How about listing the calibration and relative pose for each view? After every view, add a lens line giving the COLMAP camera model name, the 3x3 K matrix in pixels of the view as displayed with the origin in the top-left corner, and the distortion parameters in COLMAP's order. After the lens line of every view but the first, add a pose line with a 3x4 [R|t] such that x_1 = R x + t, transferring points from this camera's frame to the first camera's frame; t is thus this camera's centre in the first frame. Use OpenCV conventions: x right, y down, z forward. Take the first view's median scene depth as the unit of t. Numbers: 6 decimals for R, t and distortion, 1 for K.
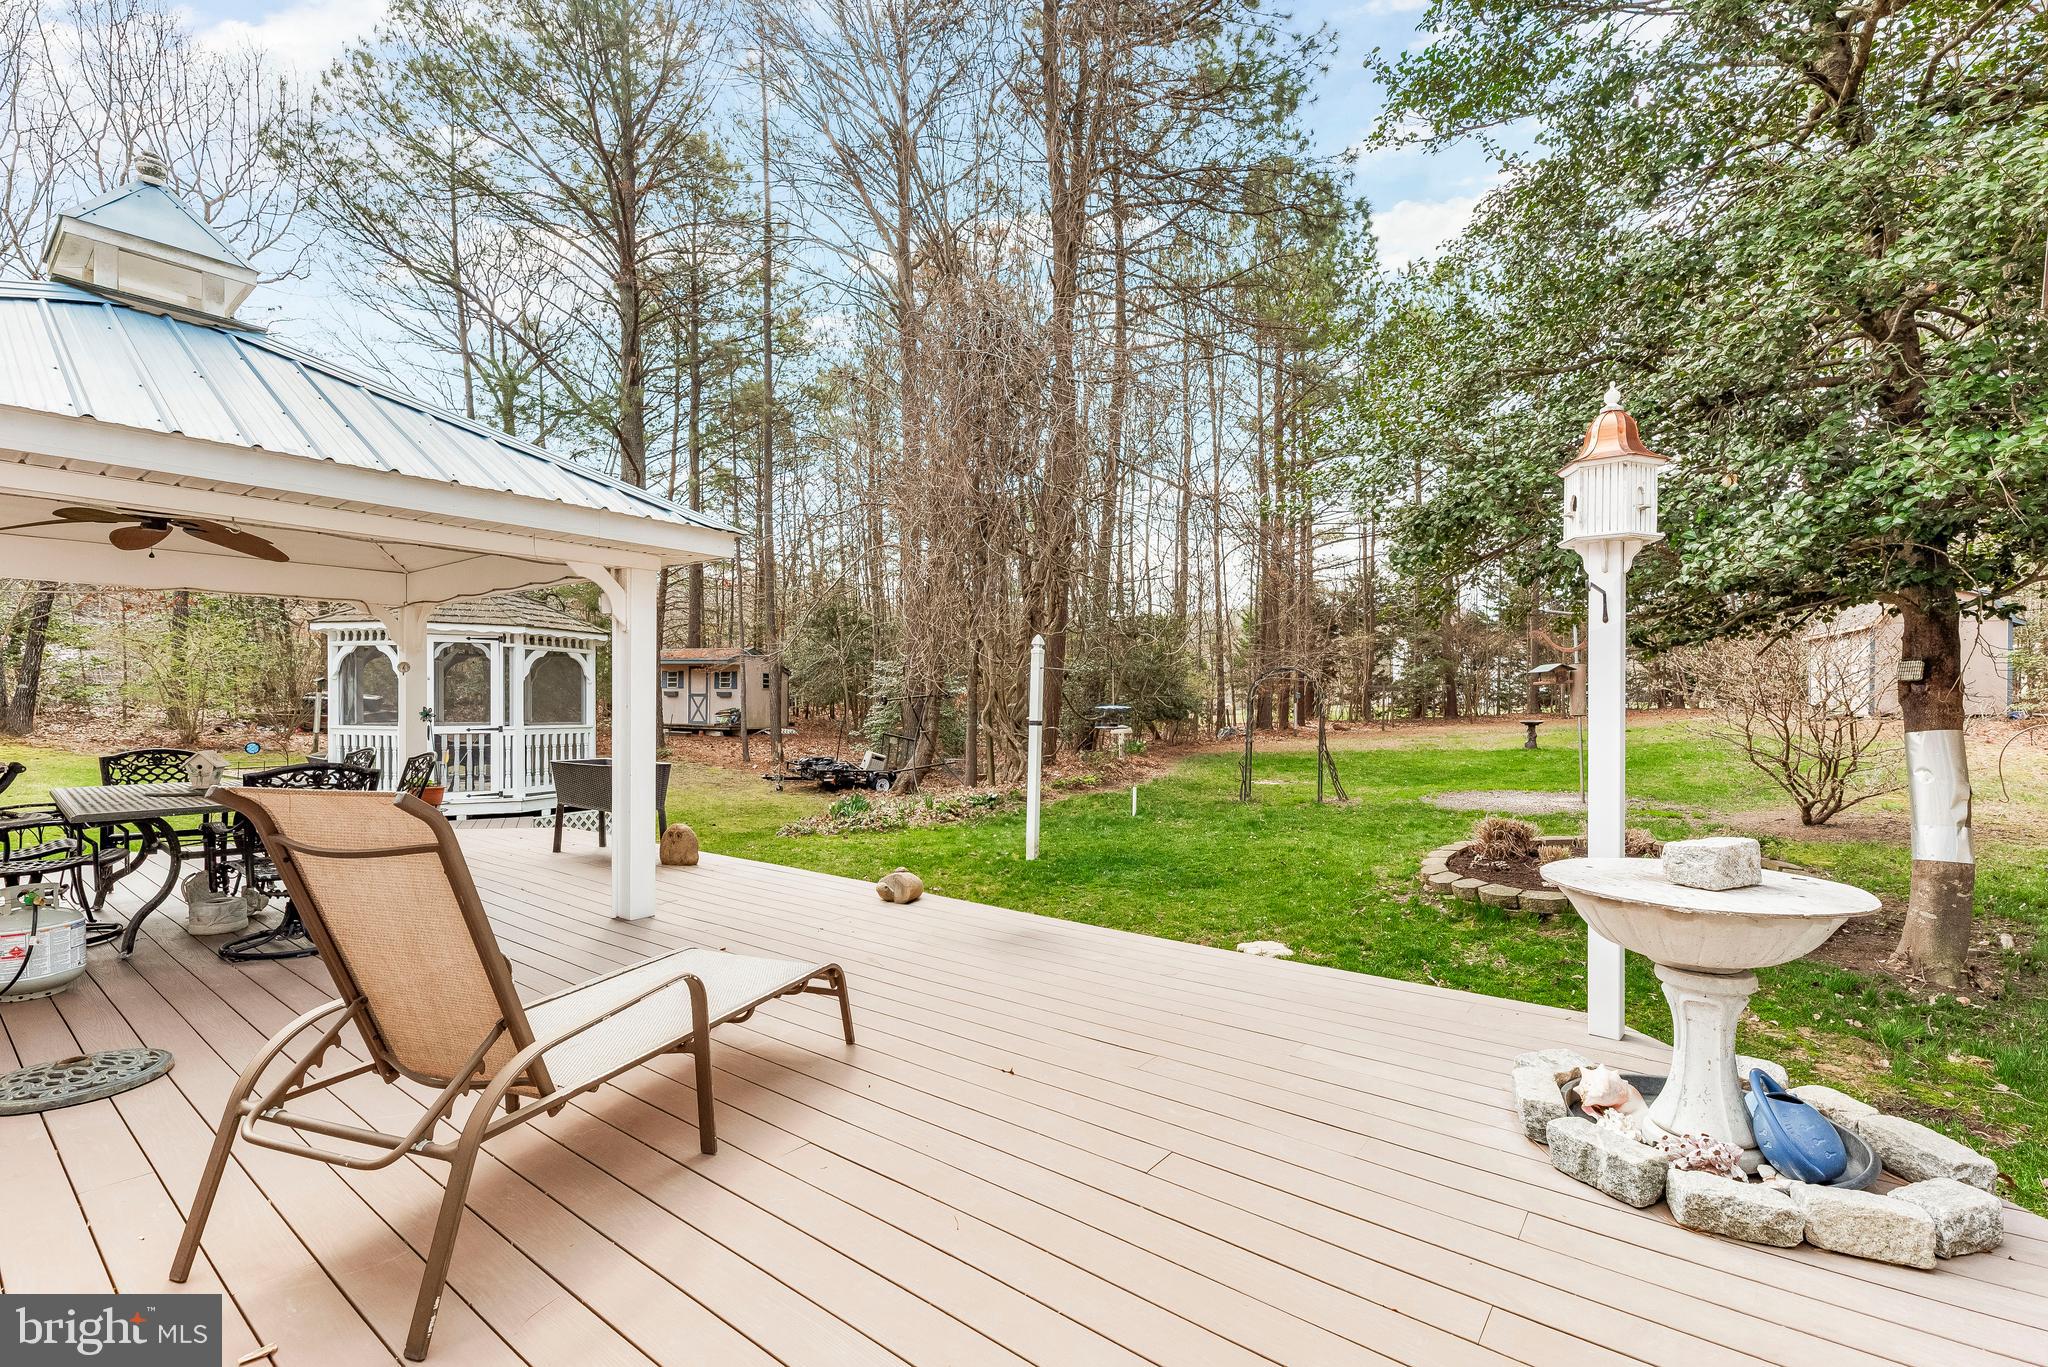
lens RADIAL K [[829.0, 0, 1019.4], [0, 829.0, 698.6], [0, 0, 1]] dist [-0.000428, -0.000015]
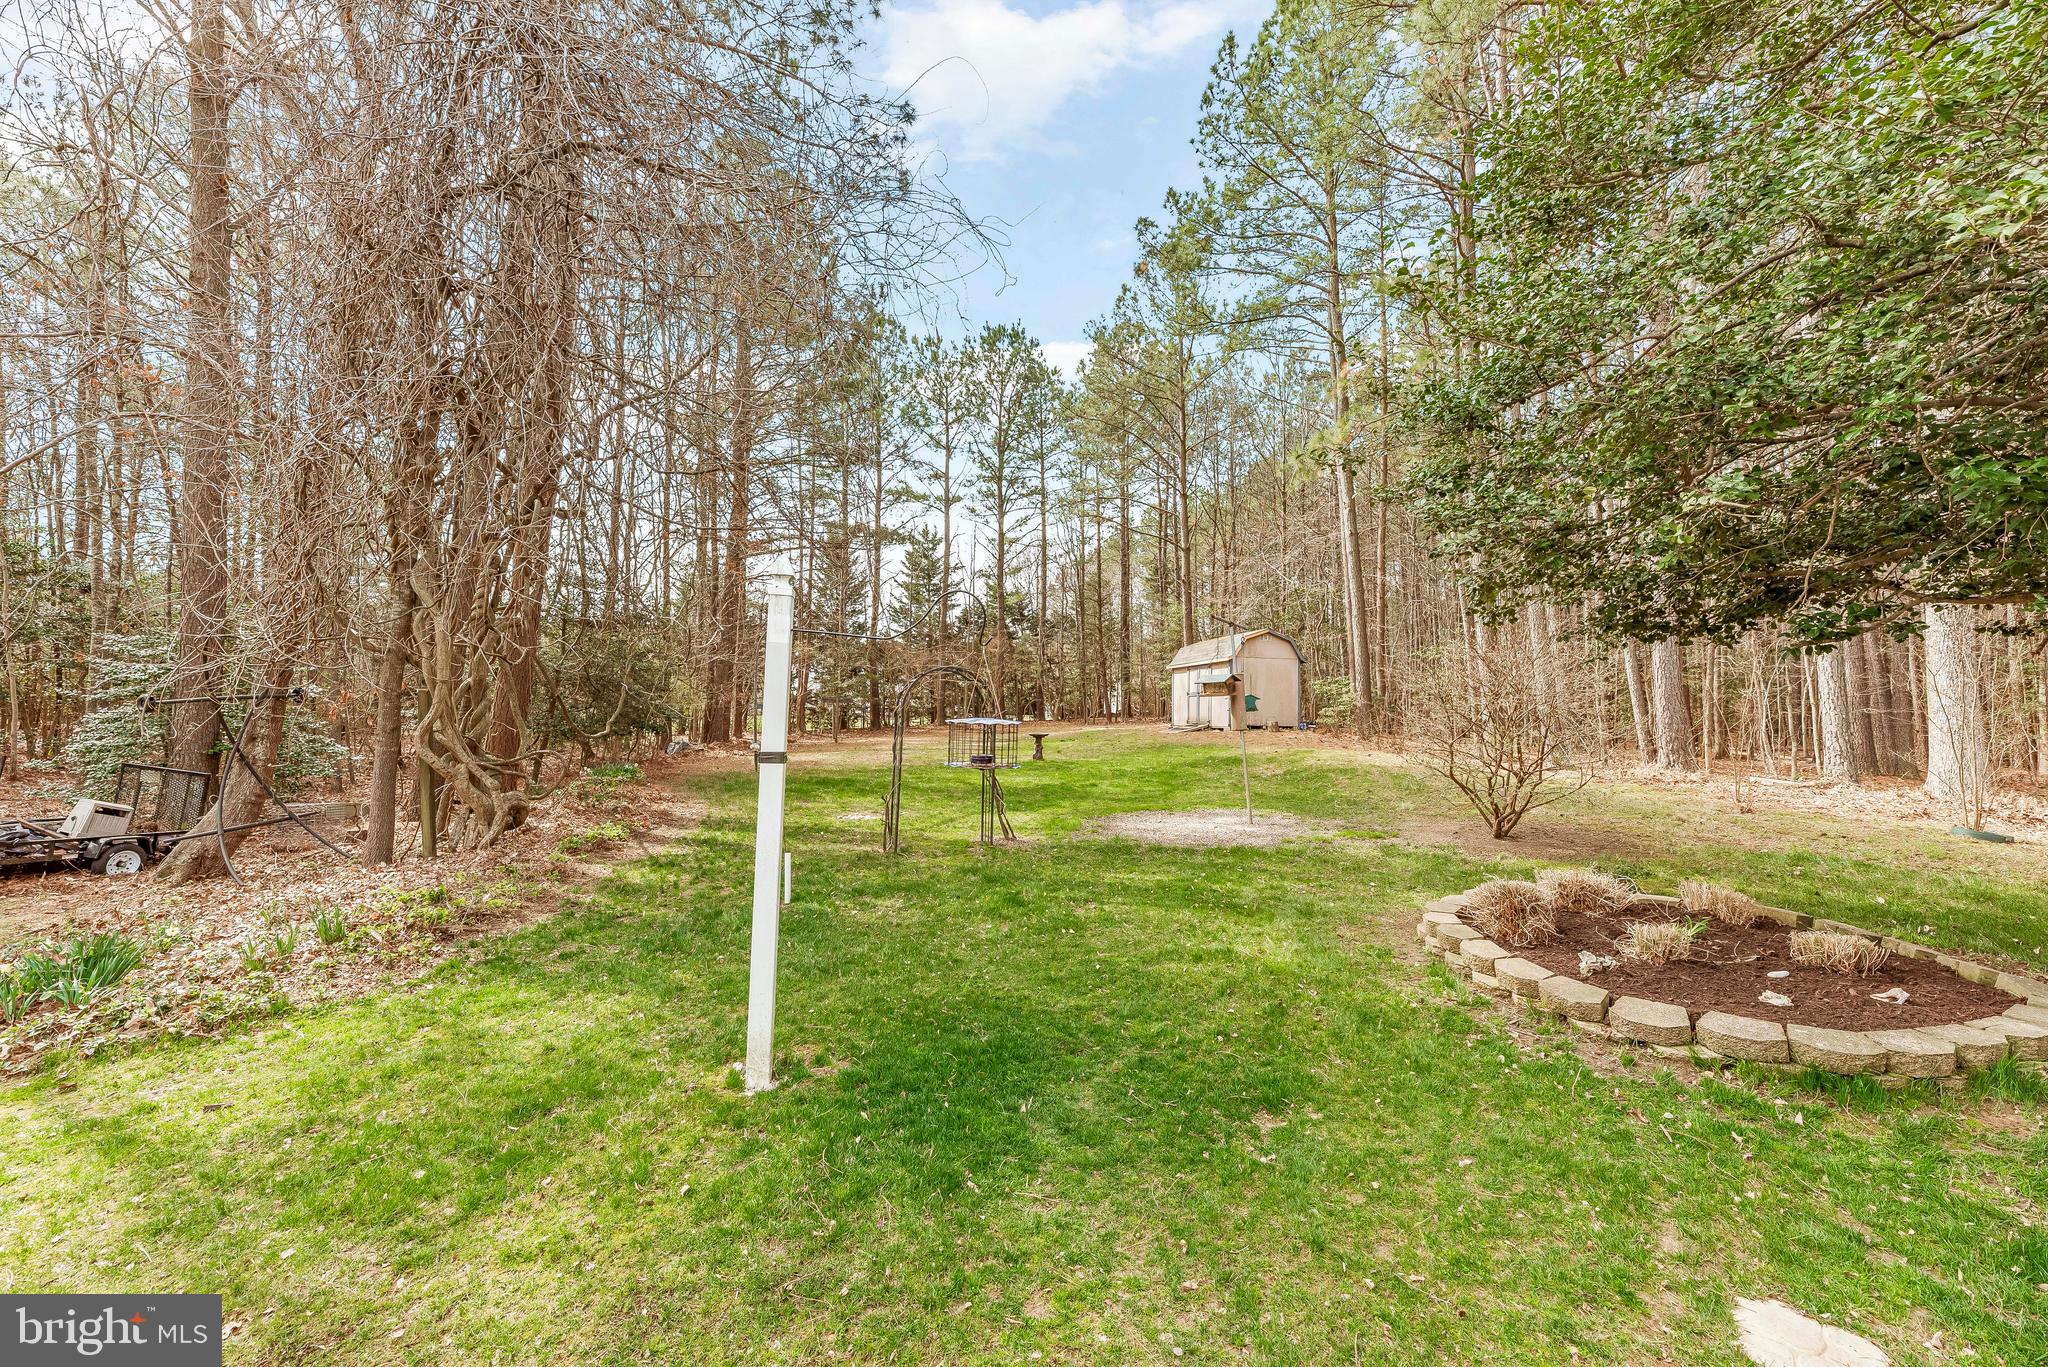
lens RADIAL K [[841.0, 0, 1014.4], [0, 841.0, 721.1], [0, 0, 1]] dist [0.000854, 0.000491]
pose [[0.781270, 0.001682, 0.624191, -0.064189], [-0.009977, 0.999902, 0.009794, 0.002716], [-0.624114, -0.013879, 0.781210, 0.252020]]
